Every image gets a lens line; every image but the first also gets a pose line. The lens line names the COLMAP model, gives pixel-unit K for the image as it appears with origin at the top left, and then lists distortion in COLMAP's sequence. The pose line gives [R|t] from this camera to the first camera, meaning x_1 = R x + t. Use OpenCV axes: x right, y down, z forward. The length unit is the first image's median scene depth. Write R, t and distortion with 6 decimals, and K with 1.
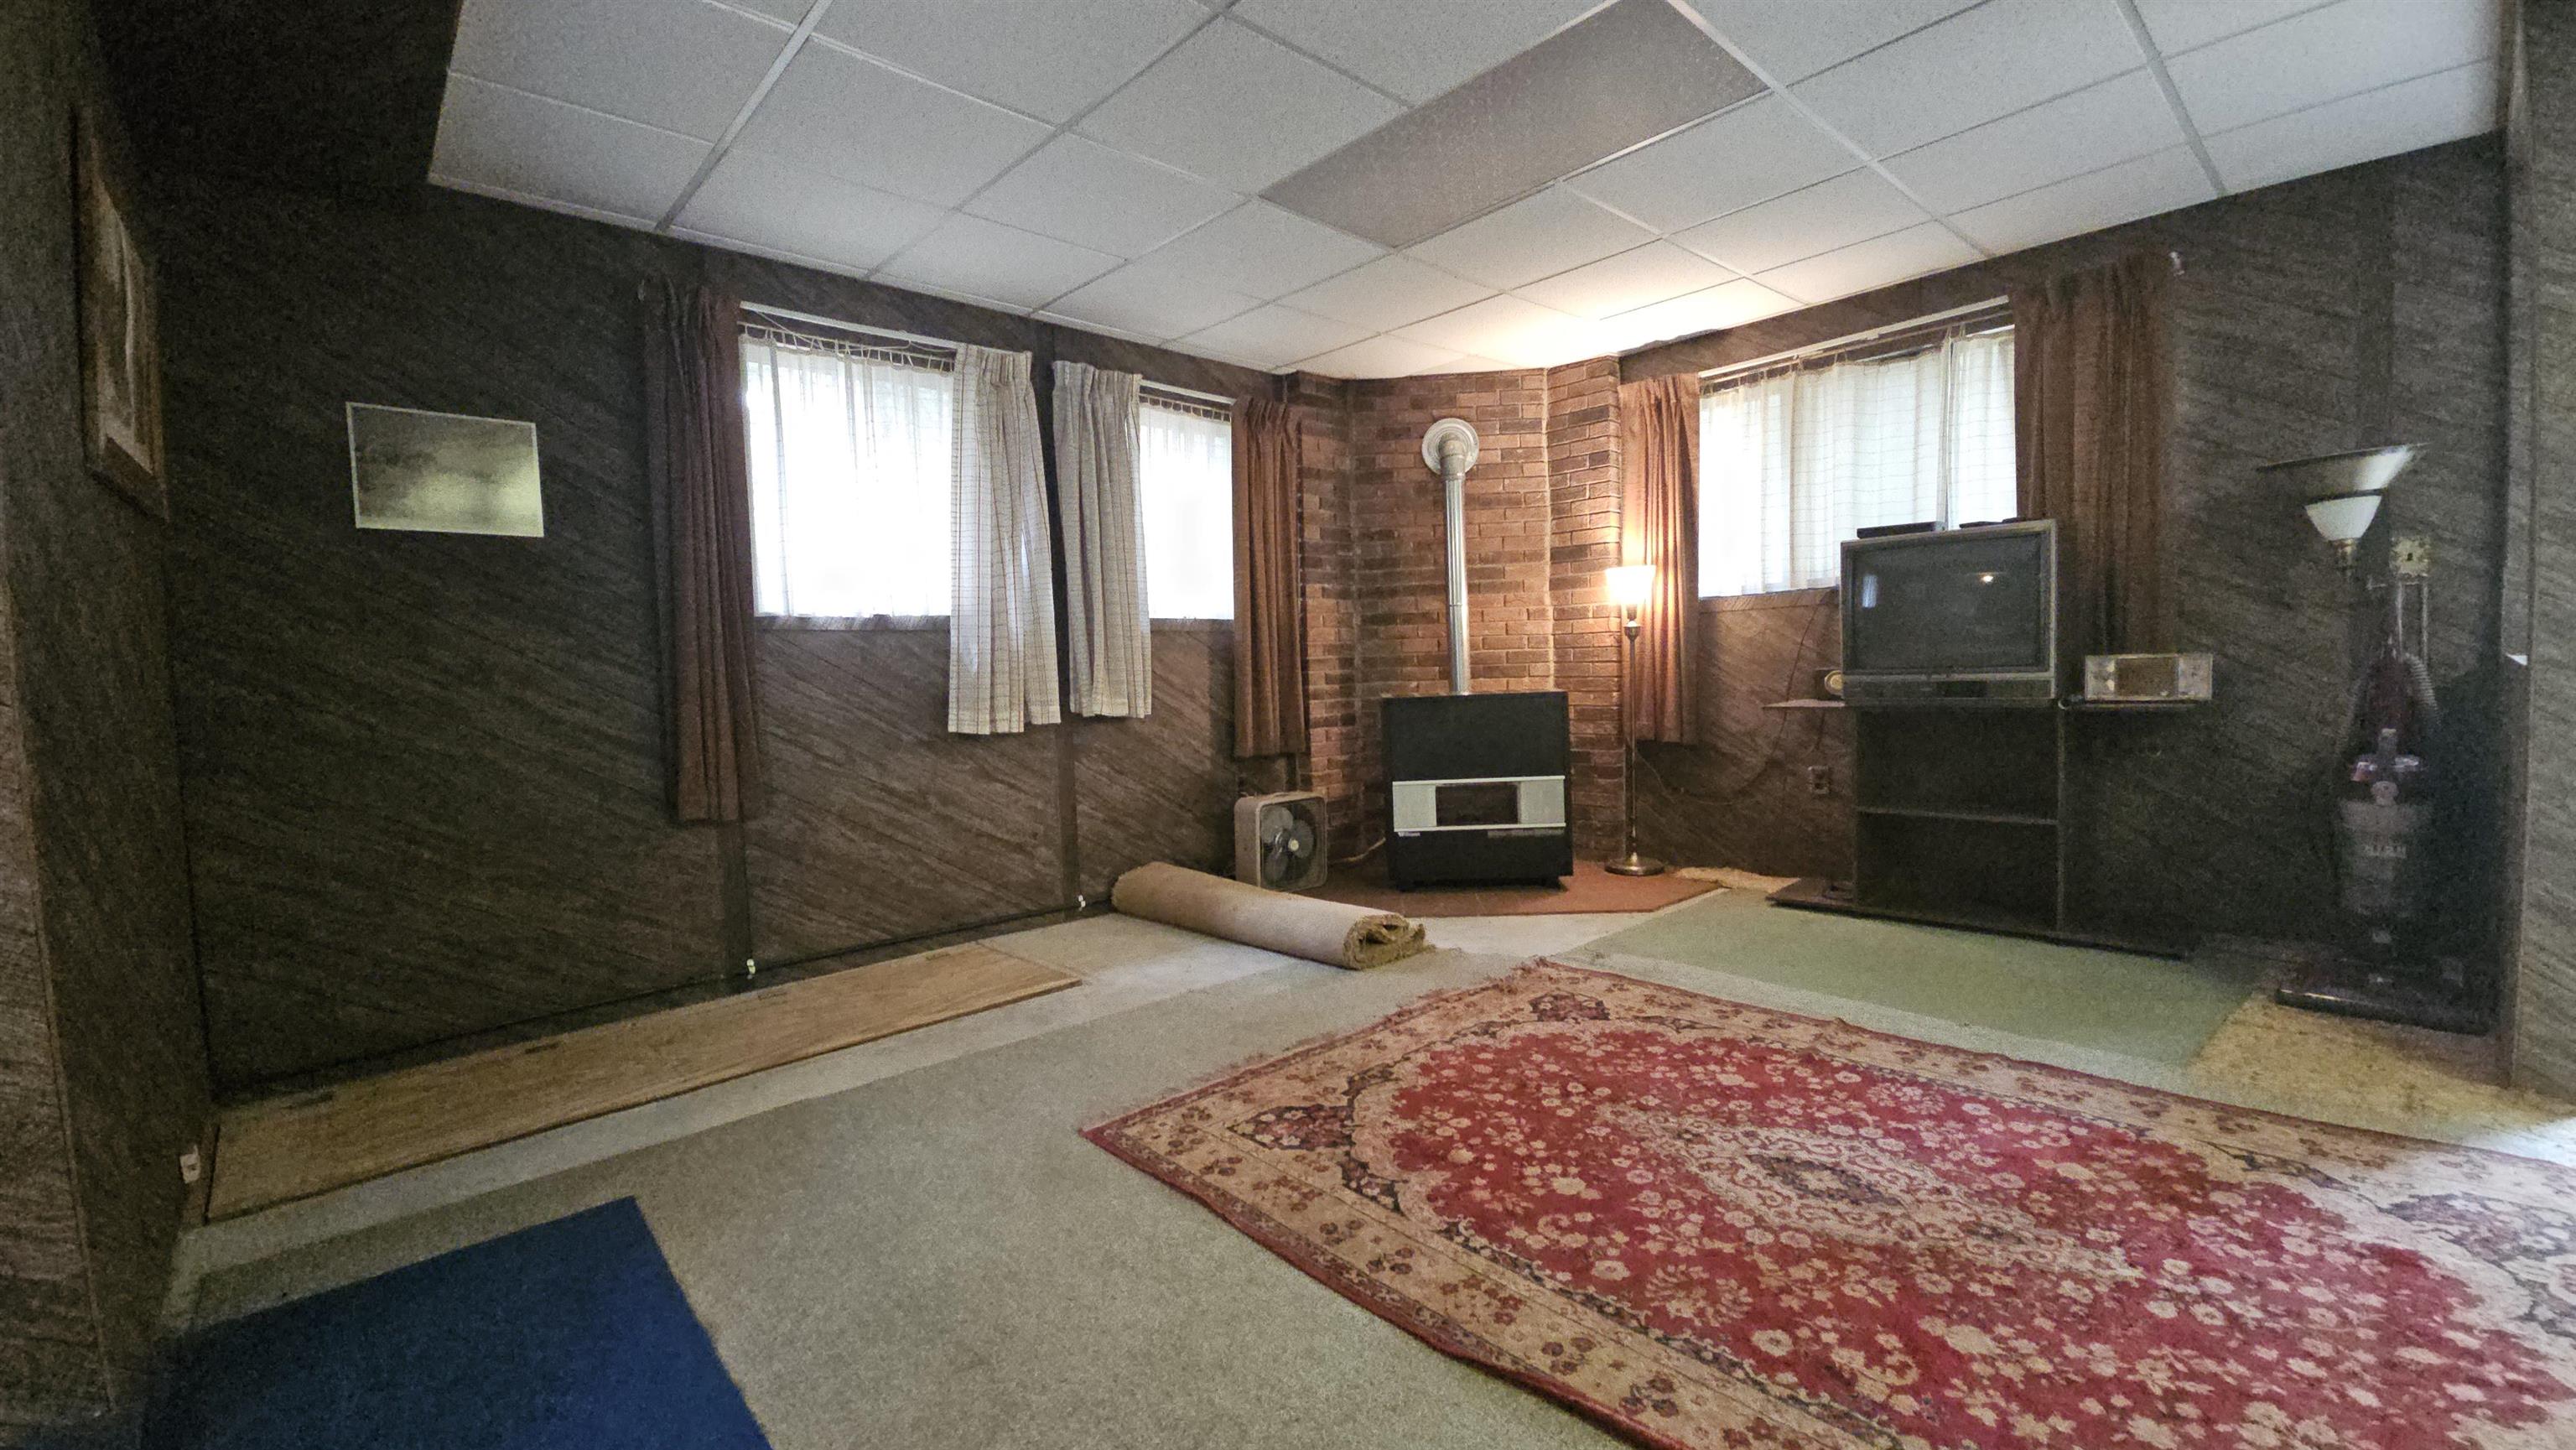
lens RADIAL K [[1034.9, 0, 1288.0], [0, 1034.9, 725.0], [0, 0, 1]] dist [0.011952, -0.010535]
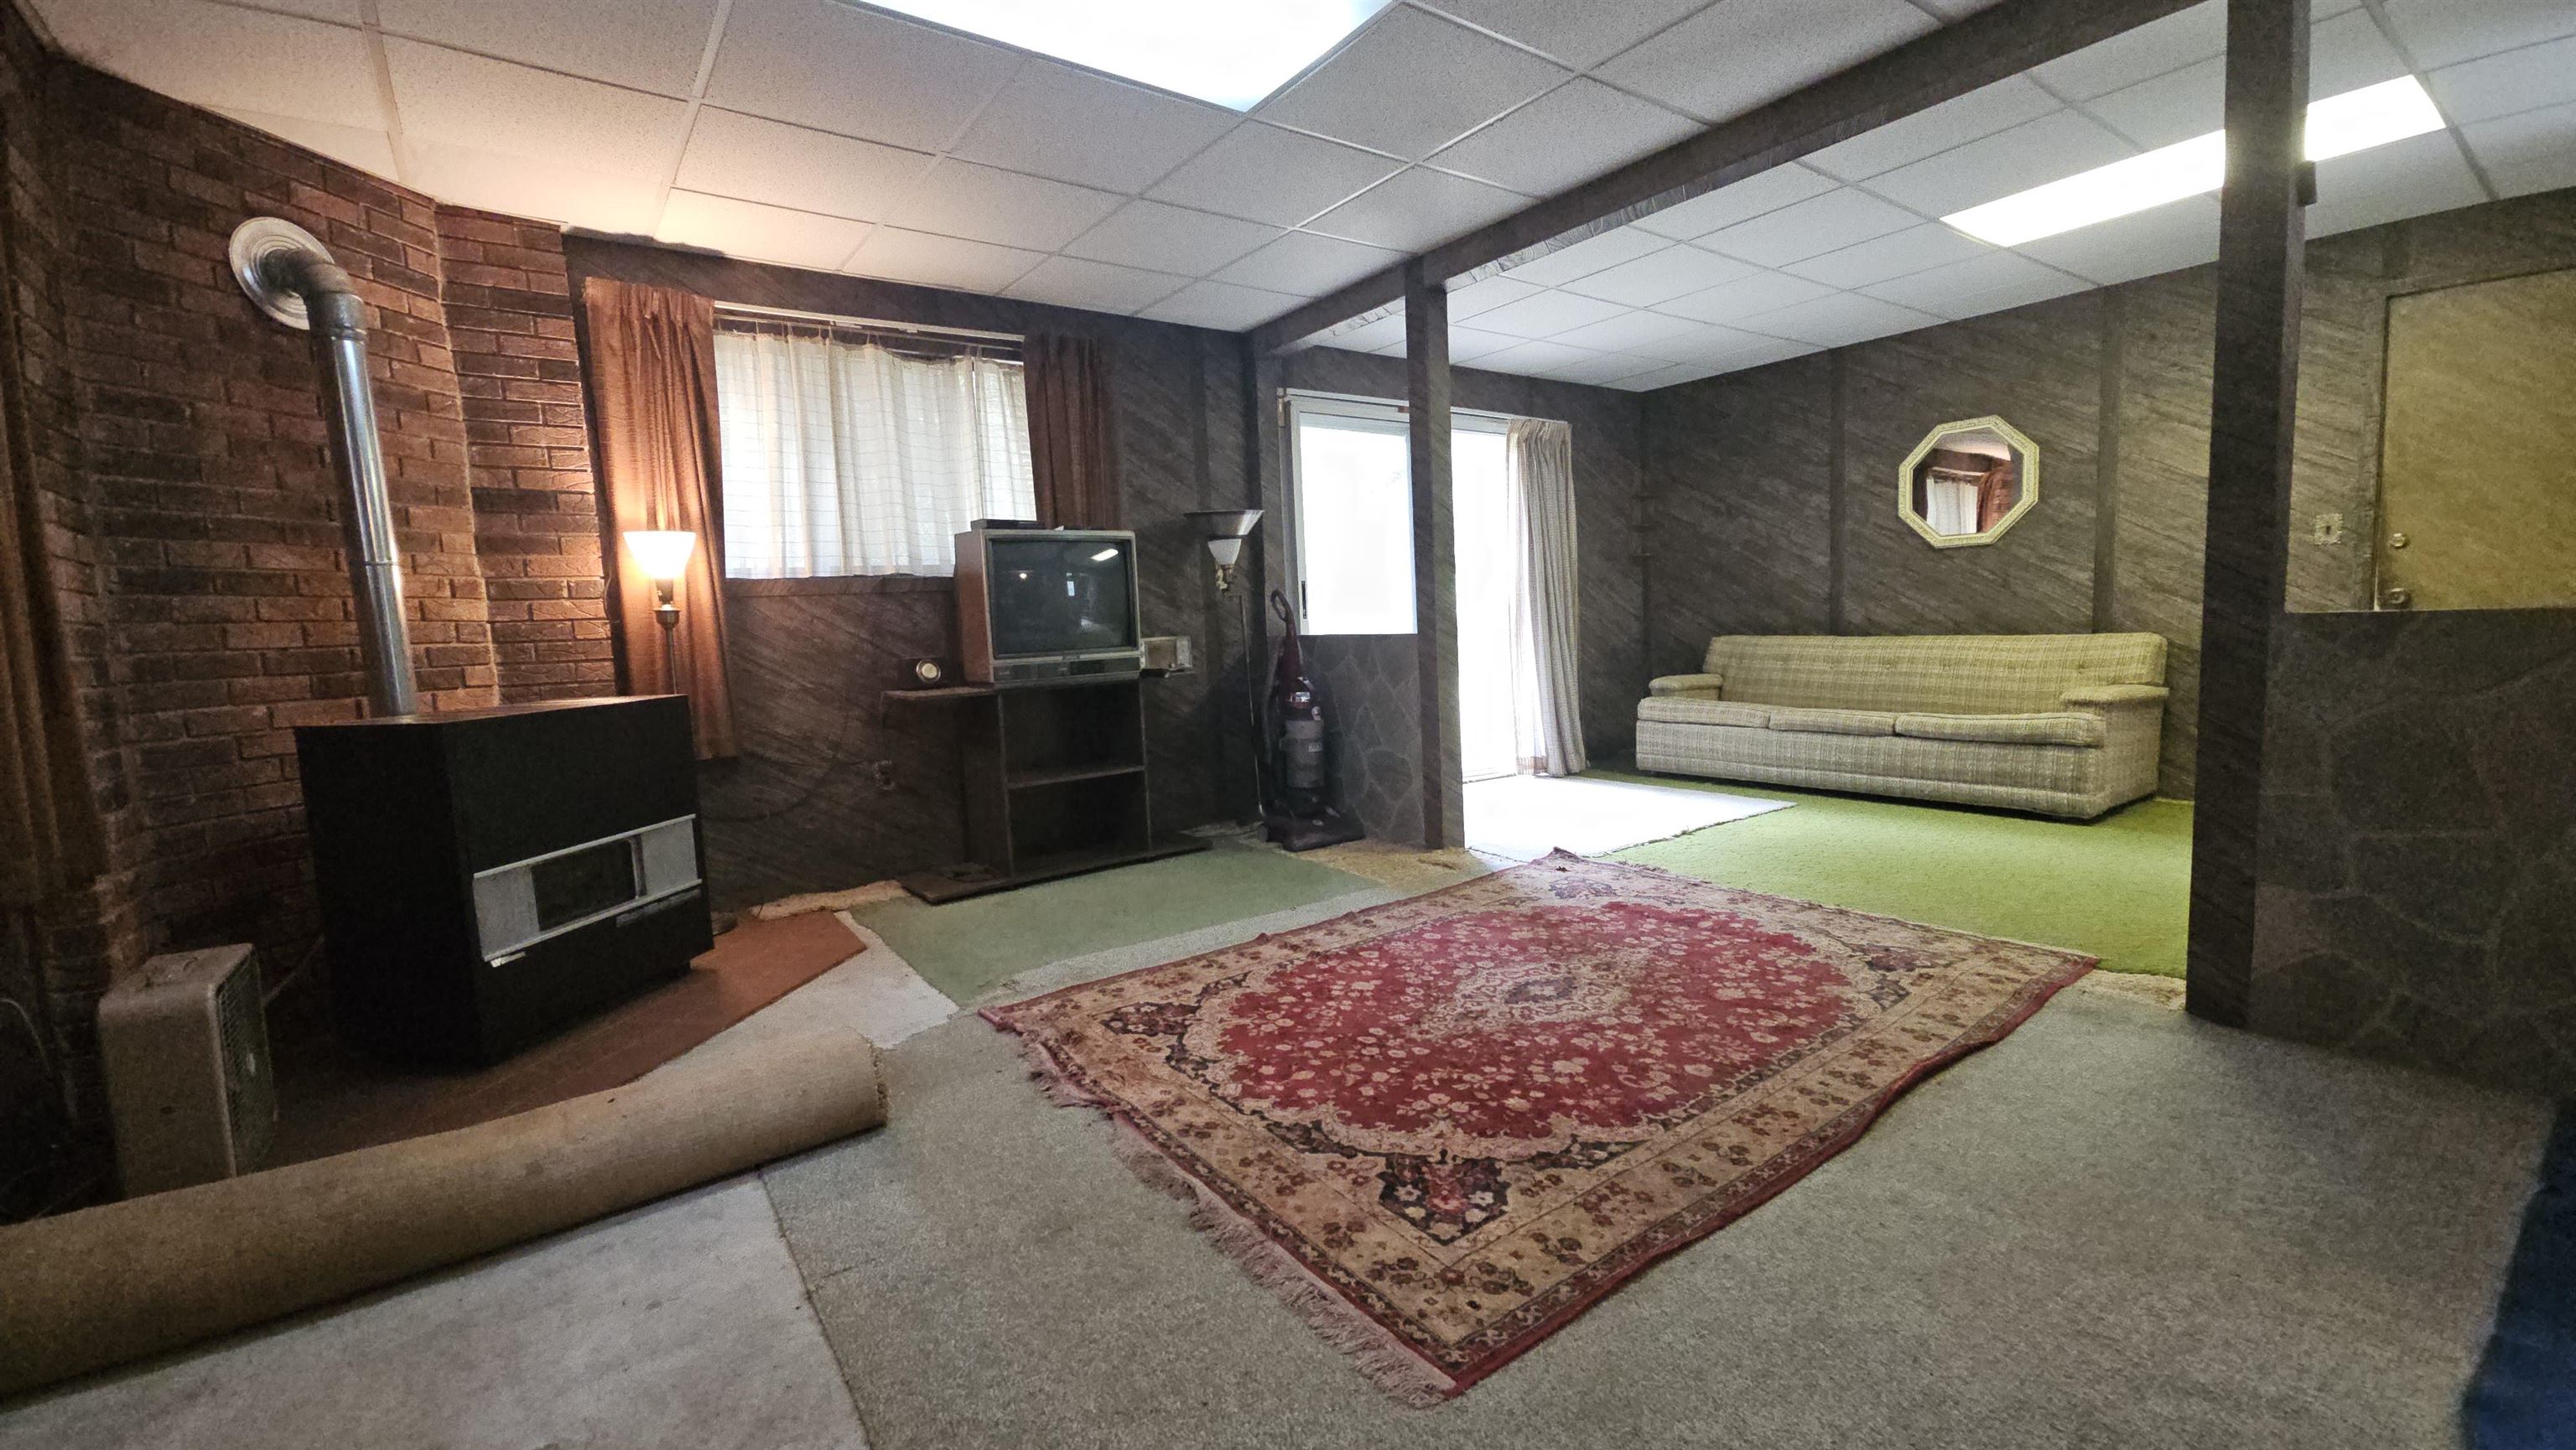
lens RADIAL K [[1034.9, 0, 1288.0], [0, 1034.9, 725.0], [0, 0, 1]] dist [0.011952, -0.010535]
pose [[0.127492, -0.070749, 0.989313, -0.659806], [0.100636, 0.993228, 0.058060, -0.020657], [-0.986721, 0.092159, 0.133749, 0.845582]]
